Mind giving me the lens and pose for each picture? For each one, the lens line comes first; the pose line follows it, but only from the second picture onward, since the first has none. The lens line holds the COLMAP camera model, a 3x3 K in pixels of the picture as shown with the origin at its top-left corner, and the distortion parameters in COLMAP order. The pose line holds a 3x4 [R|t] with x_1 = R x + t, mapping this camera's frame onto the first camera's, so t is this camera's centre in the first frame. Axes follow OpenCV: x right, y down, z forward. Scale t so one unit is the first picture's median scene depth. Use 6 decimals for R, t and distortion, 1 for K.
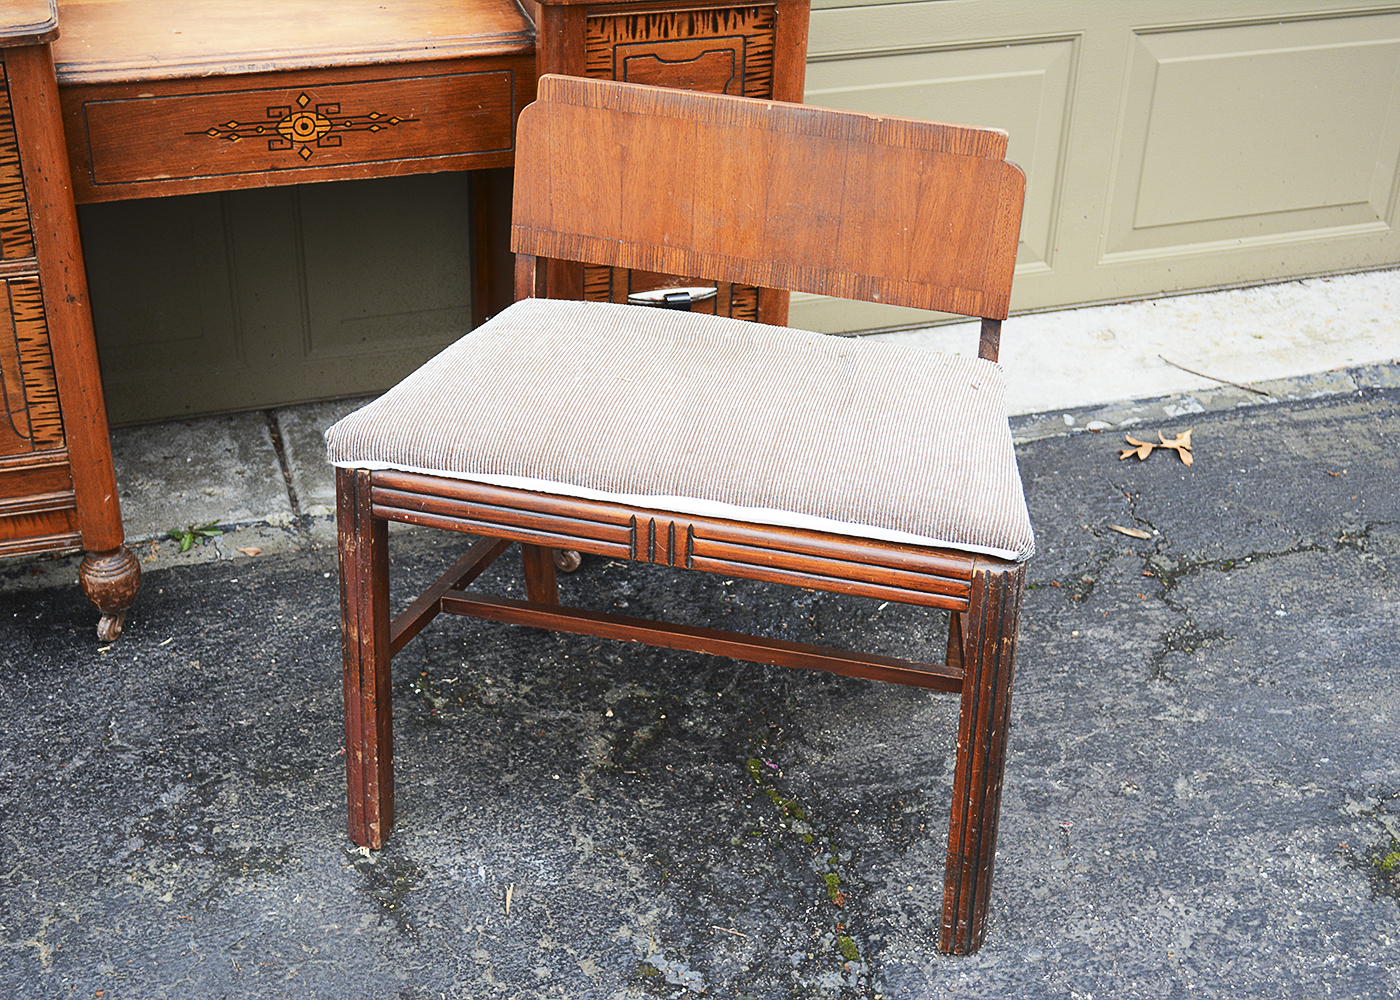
lens RADIAL K [[2041.6, 0, 702.9], [0, 2041.6, 490.9], [0, 0, 1]] dist [-0.029588, 0.000000]
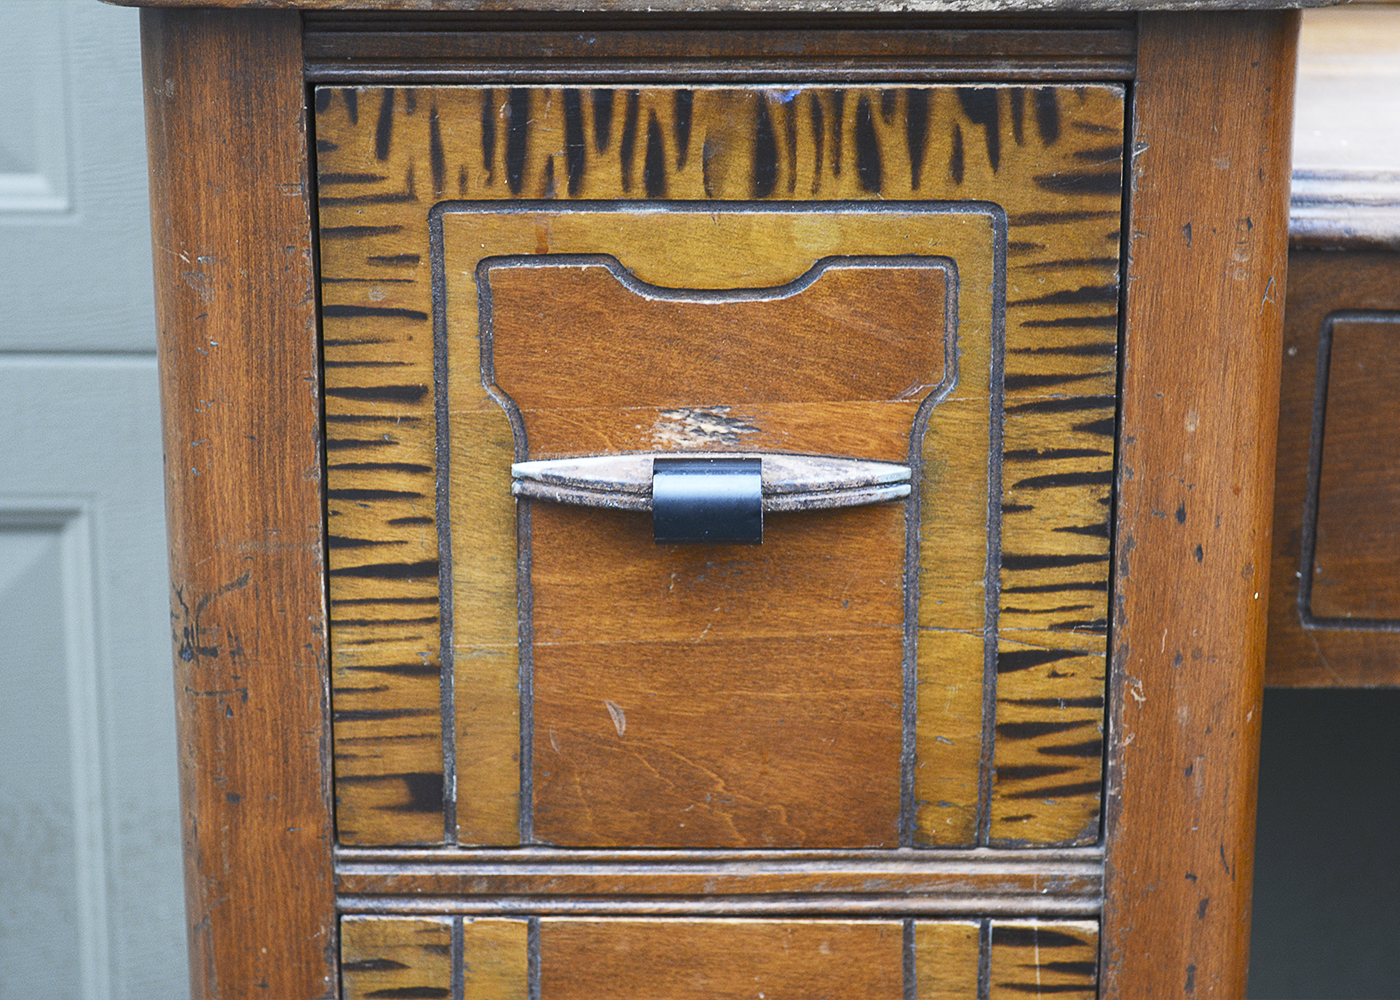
lens RADIAL K [[3156.6, 0, 703.4], [0, 3156.6, 502.4], [0, 0, 1]] dist [0.046211, 0.000000]
pose [[0.953638, 0.058671, -0.295181, -0.247132], [-0.139077, 0.955716, -0.259355, -0.041787], [0.266892, 0.288384, 0.919567, 0.567218]]
